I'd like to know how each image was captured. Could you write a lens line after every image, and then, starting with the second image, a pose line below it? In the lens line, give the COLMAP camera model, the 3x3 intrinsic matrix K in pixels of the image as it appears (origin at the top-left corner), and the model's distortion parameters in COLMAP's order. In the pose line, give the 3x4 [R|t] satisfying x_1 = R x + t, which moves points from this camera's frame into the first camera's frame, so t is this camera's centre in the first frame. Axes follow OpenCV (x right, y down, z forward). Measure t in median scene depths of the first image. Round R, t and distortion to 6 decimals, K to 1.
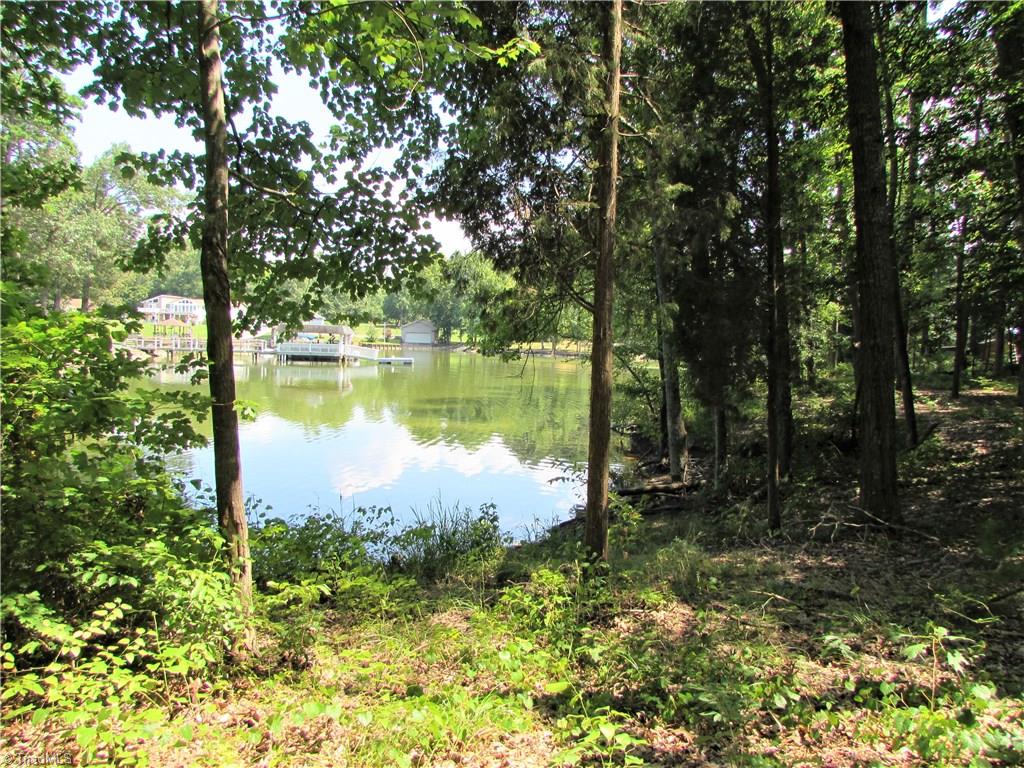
lens RADIAL K [[718.1, 0, 511.6], [0, 718.1, 382.8], [0, 0, 1]] dist [-0.027159, 0.012306]
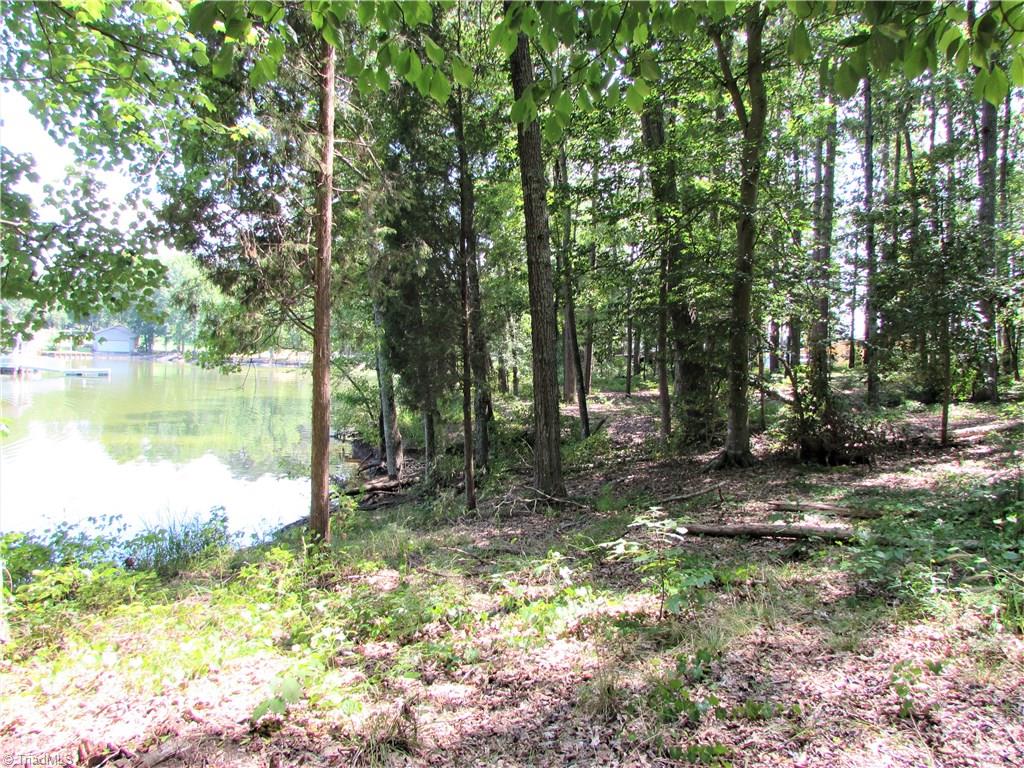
lens RADIAL K [[718.1, 0, 513.7], [0, 718.1, 379.8], [0, 0, 1]] dist [-0.027159, 0.012306]
pose [[0.926797, -0.014942, 0.375266, -0.020679], [0.020526, 0.999730, -0.010886, -0.002933], [-0.375002, 0.017792, 0.926853, -0.182158]]
